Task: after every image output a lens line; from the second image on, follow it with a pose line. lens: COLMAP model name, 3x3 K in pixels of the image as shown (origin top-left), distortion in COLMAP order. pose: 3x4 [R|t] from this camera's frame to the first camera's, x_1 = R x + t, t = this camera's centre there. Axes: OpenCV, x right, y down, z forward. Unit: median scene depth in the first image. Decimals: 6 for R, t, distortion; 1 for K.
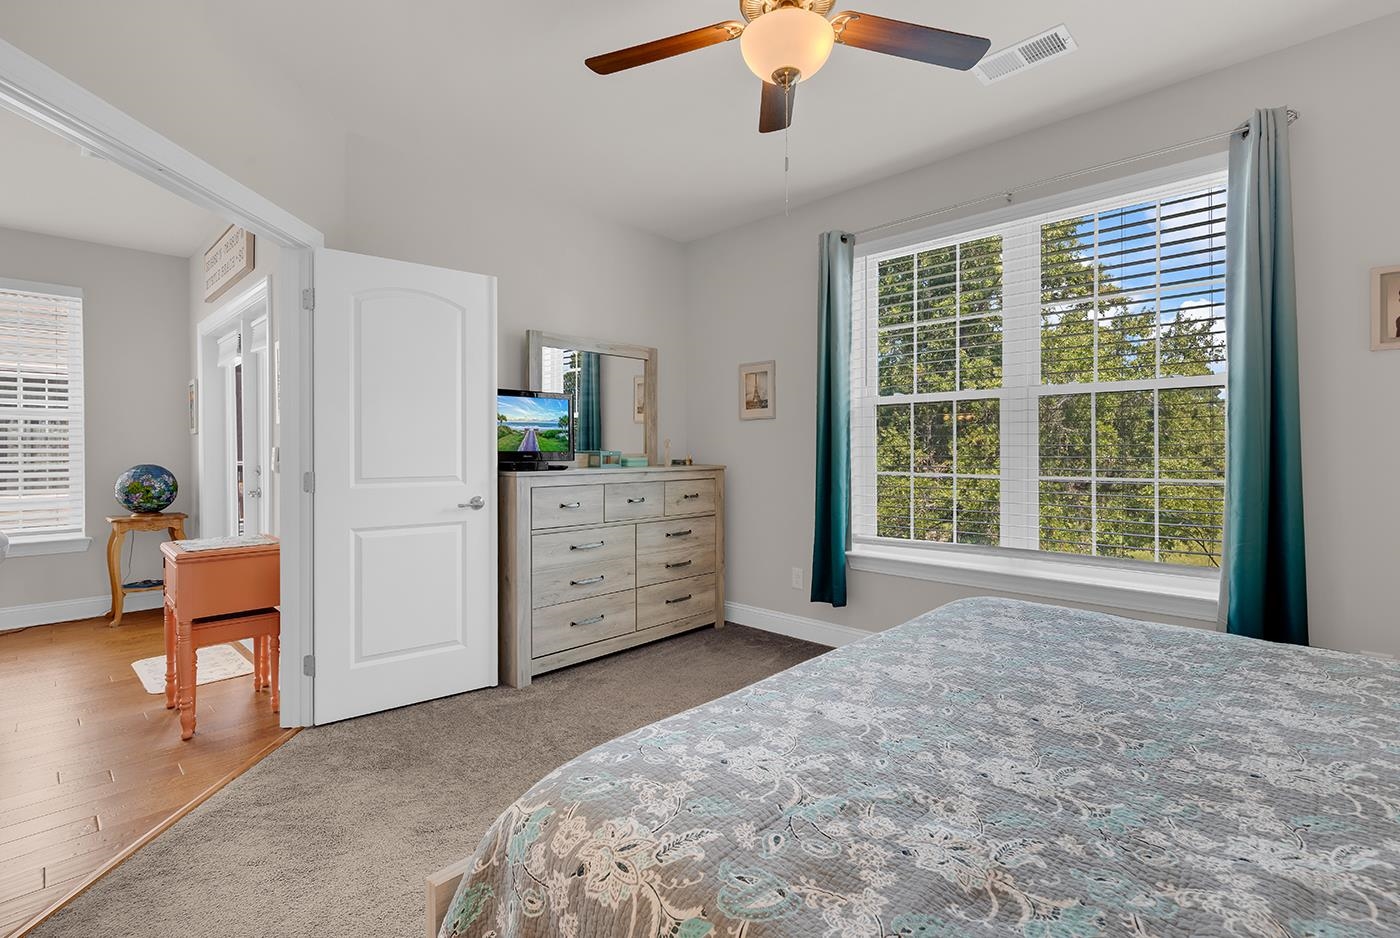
lens RADIAL K [[643.9, 0, 703.4], [0, 643.9, 460.3], [0, 0, 1]] dist [0.003115, -0.000485]
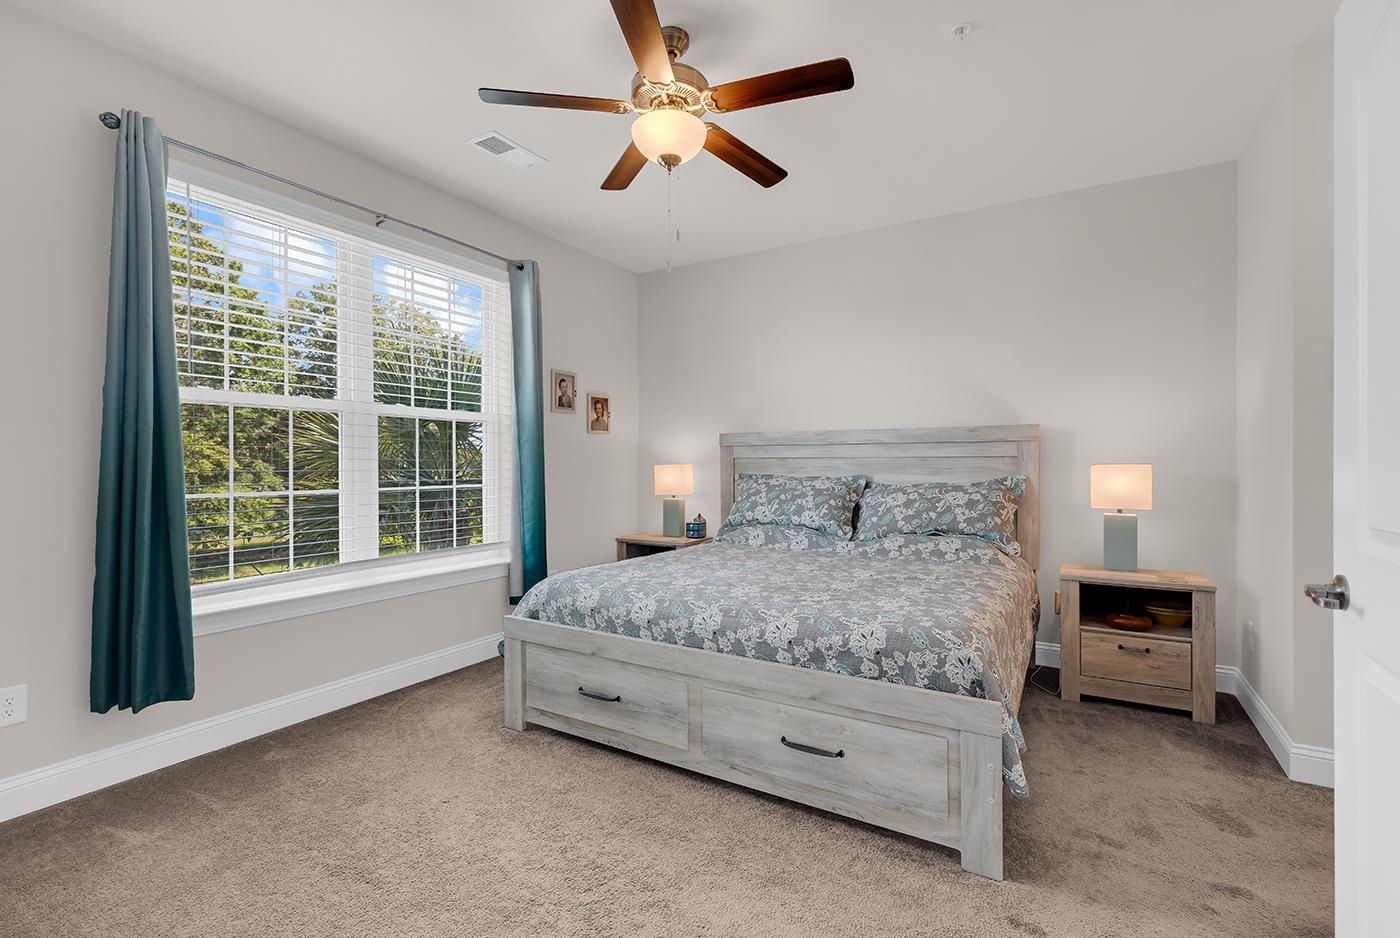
lens RADIAL K [[636.6, 0, 705.7], [0, 636.6, 469.5], [0, 0, 1]] dist [0.004321, -0.000099]
pose [[-0.221060, -0.002421, 0.975257, -0.616362], [0.016528, 0.999844, 0.006228, -0.004959], [-0.975120, 0.017496, -0.220986, 0.695503]]
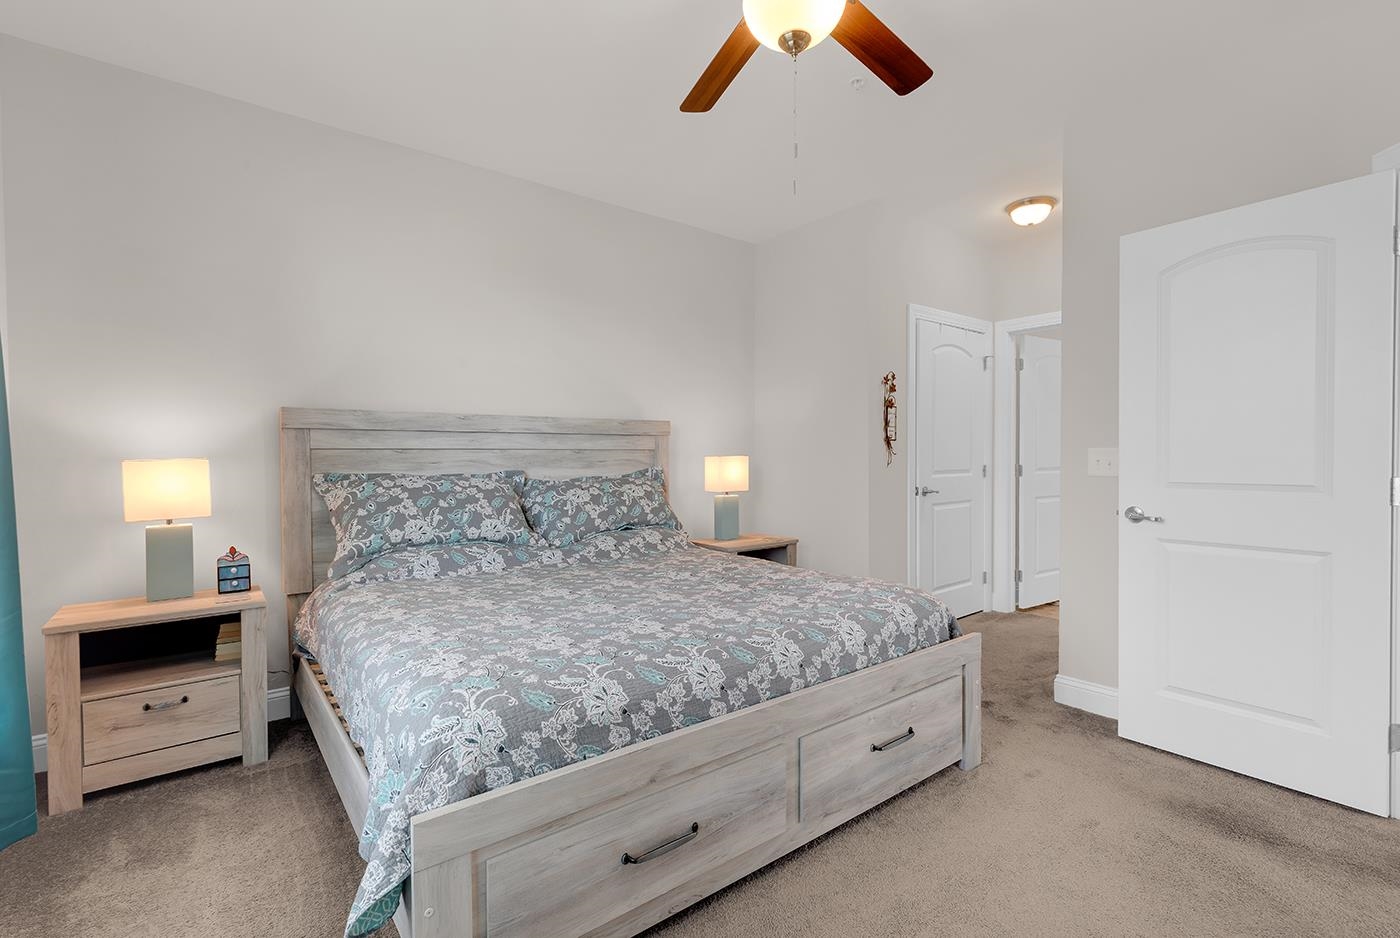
lens RADIAL K [[636.6, 0, 705.7], [0, 636.6, 469.5], [0, 0, 1]] dist [0.004321, -0.000099]
pose [[-0.989656, 0.008609, 0.143205, 0.064014], [0.013780, 0.999287, 0.035161, -0.014909], [-0.142800, 0.036771, -0.989068, 1.095352]]
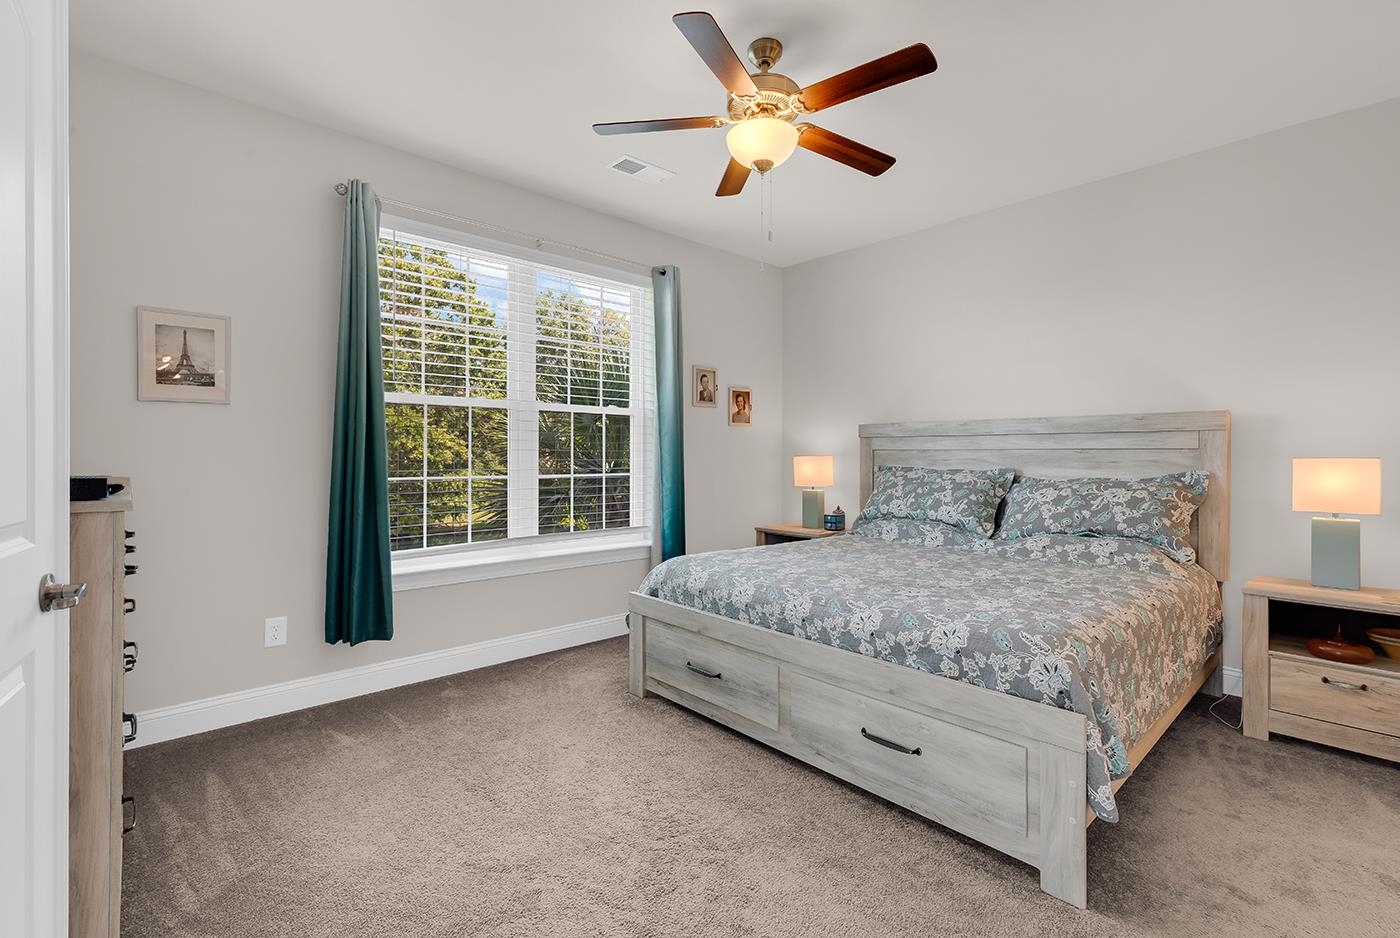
lens RADIAL K [[643.9, 0, 703.4], [0, 643.9, 460.3], [0, 0, 1]] dist [0.003115, -0.000485]
pose [[0.071318, -0.001679, 0.997452, -0.668307], [0.010435, 0.999945, 0.000937, -0.002949], [-0.997399, 0.010342, 0.071332, 0.593578]]
